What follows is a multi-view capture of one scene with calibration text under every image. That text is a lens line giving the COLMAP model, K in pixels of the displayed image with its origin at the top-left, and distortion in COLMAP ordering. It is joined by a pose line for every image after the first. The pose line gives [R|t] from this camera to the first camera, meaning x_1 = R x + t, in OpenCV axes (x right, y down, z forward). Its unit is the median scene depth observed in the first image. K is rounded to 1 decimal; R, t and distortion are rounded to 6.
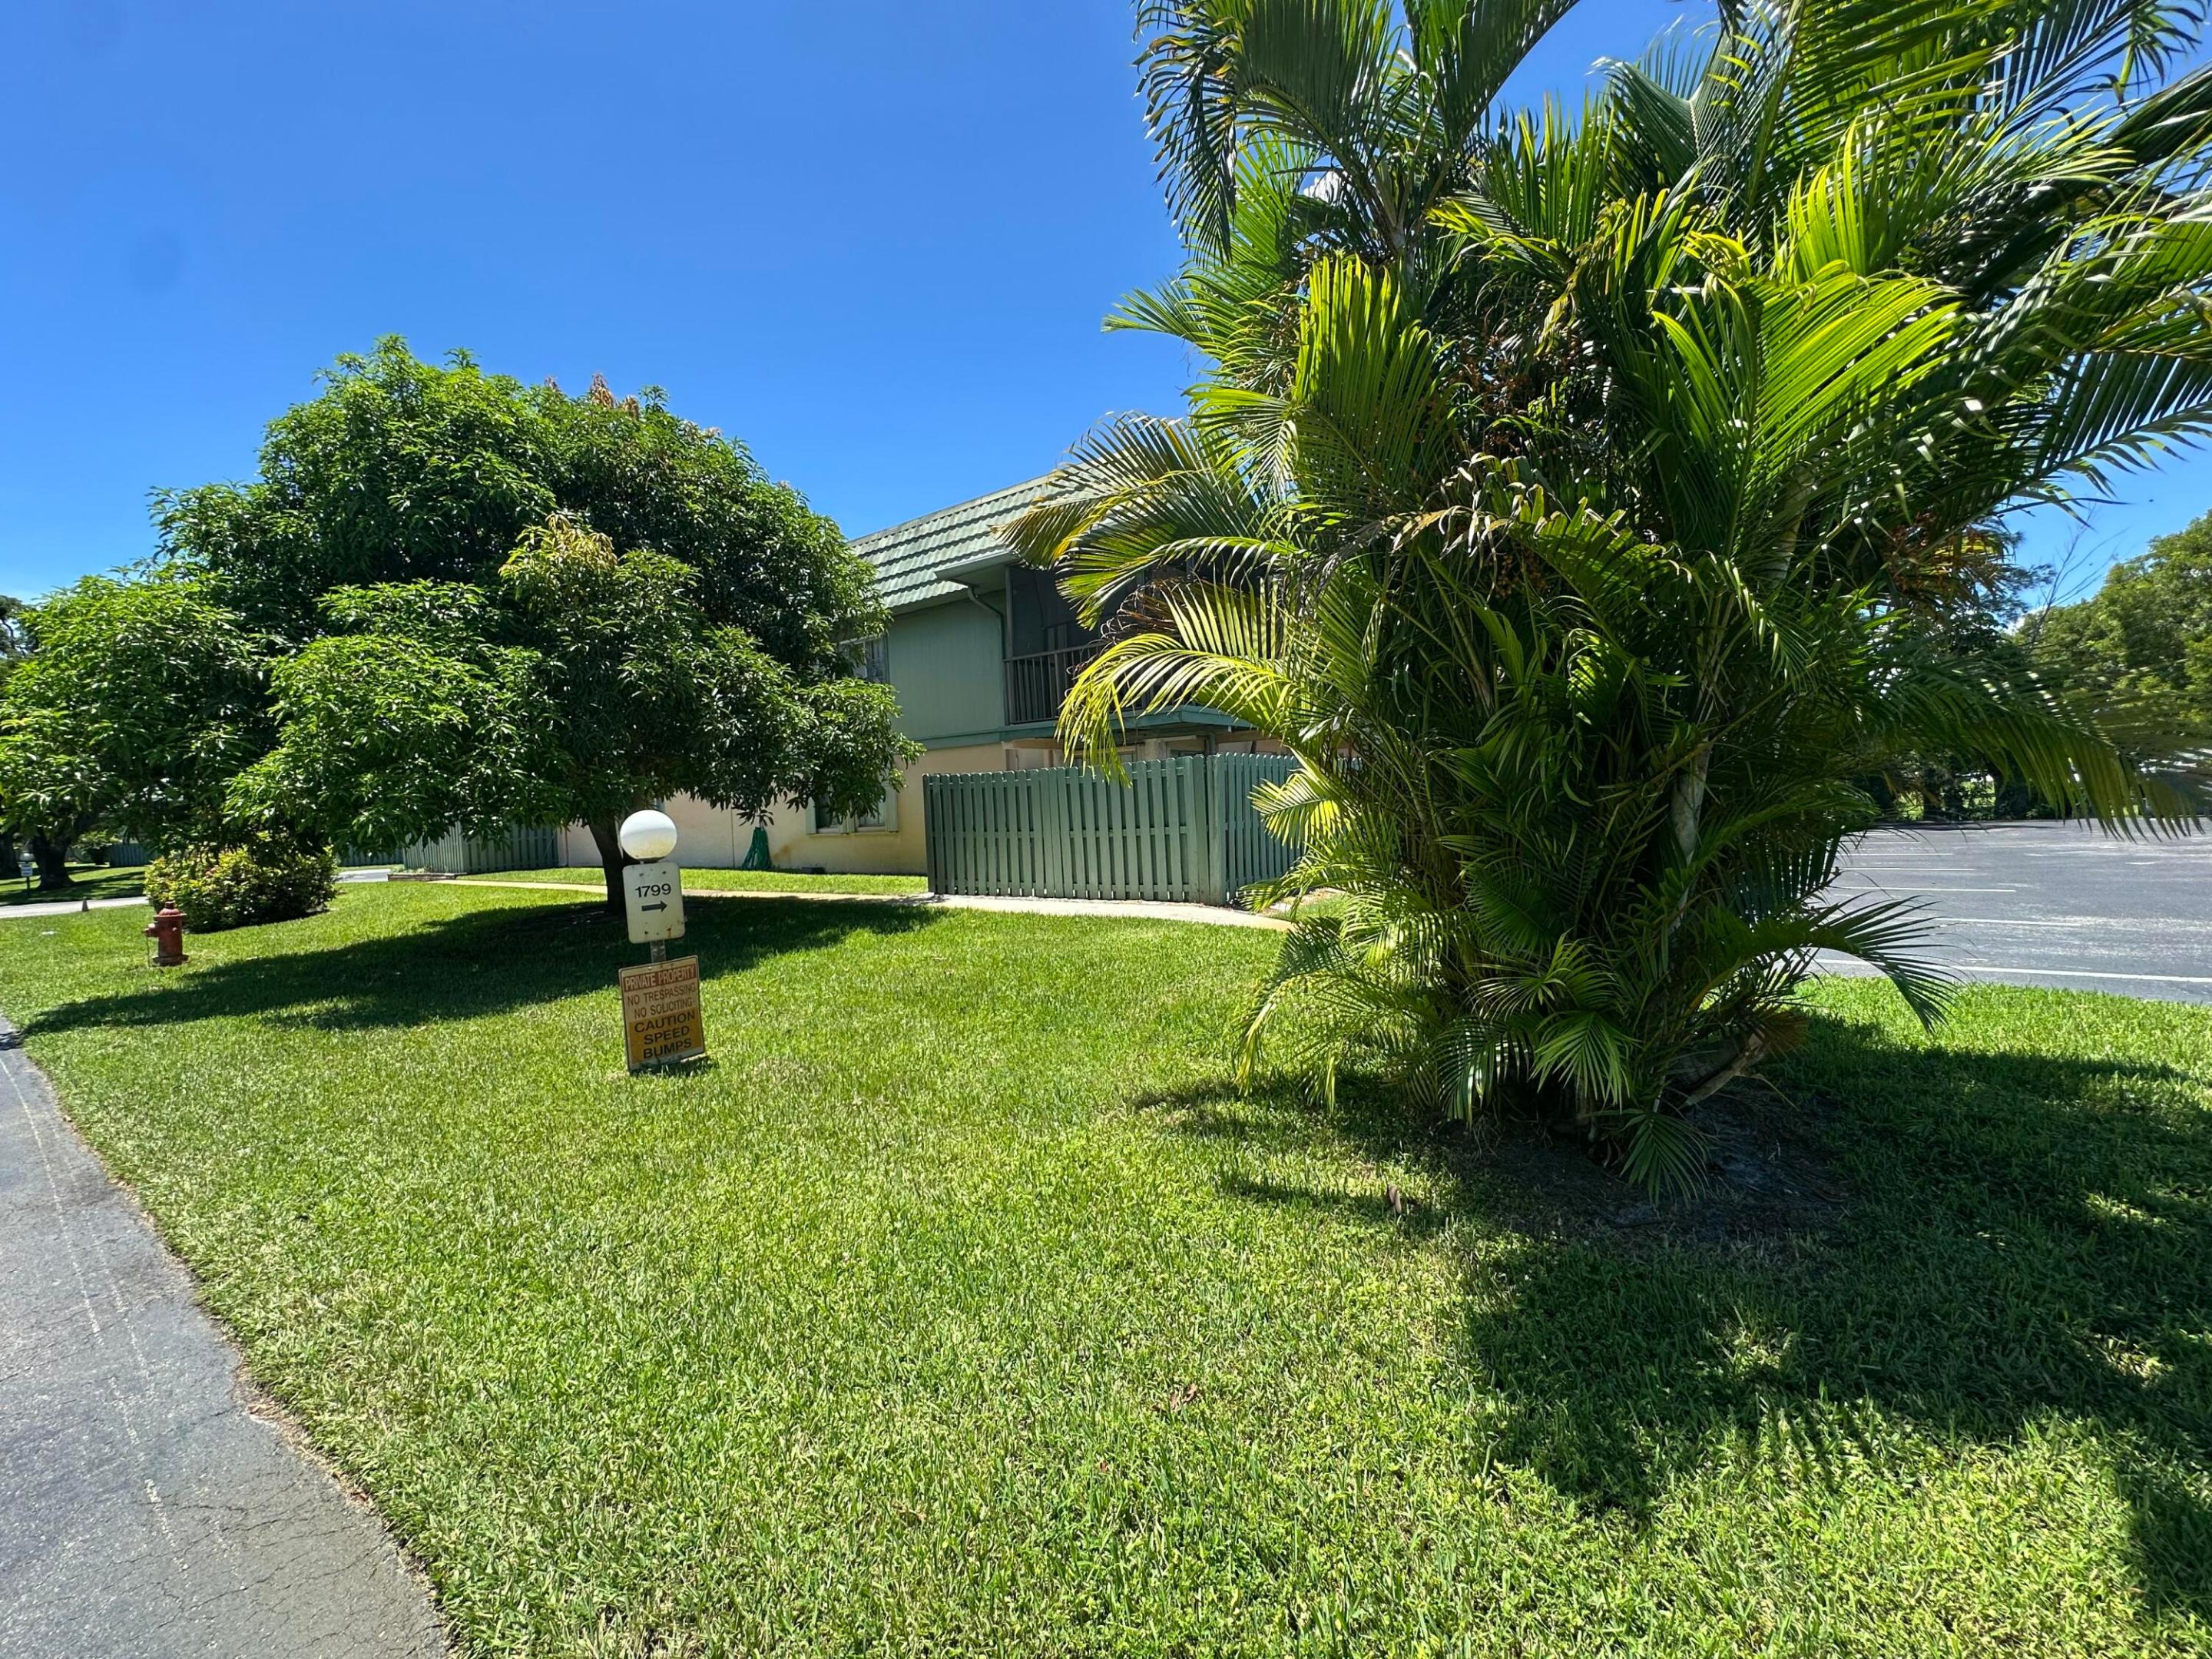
lens RADIAL K [[880.8, 0, 1103.2], [0, 880.8, 825.4], [0, 0, 1]] dist [-0.002351, -0.000174]
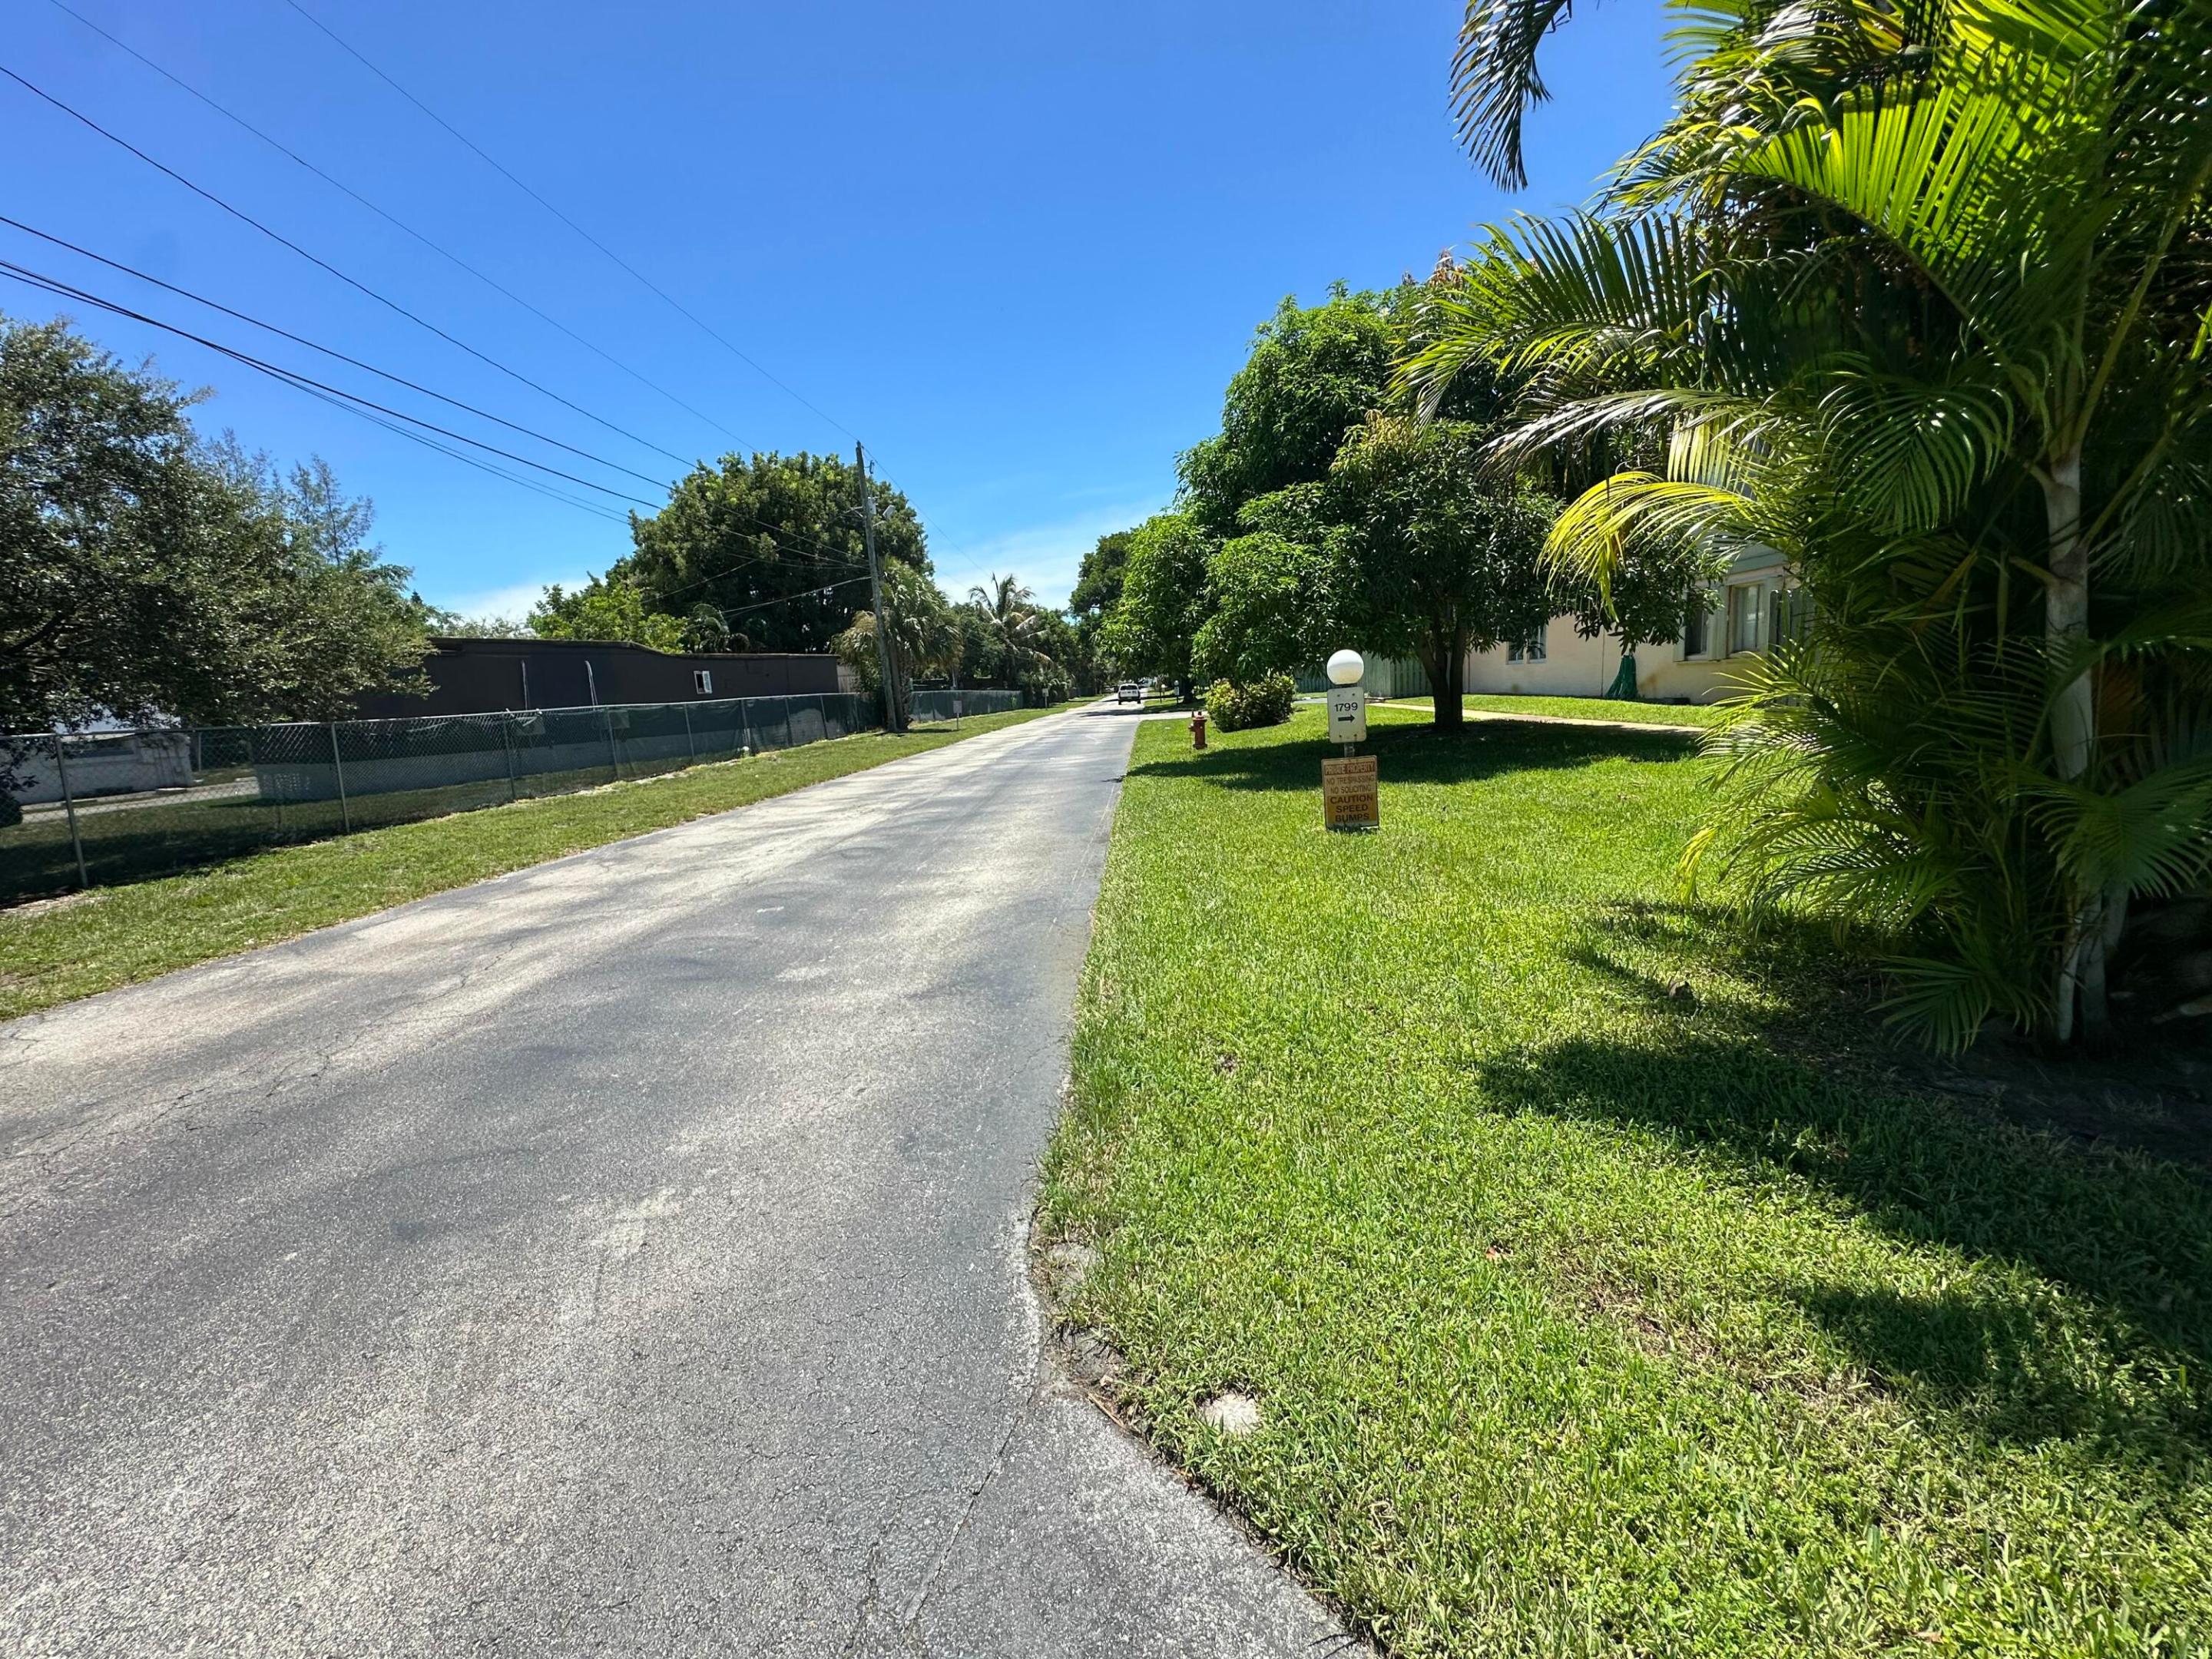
lens RADIAL K [[880.8, 0, 1110.2], [0, 880.8, 828.3], [0, 0, 1]] dist [-0.002351, -0.000174]
pose [[0.558432, 0.140108, -0.817633, 0.300782], [0.022420, 0.982725, 0.183710, -0.002758], [0.829247, -0.120921, 0.545644, -0.080107]]
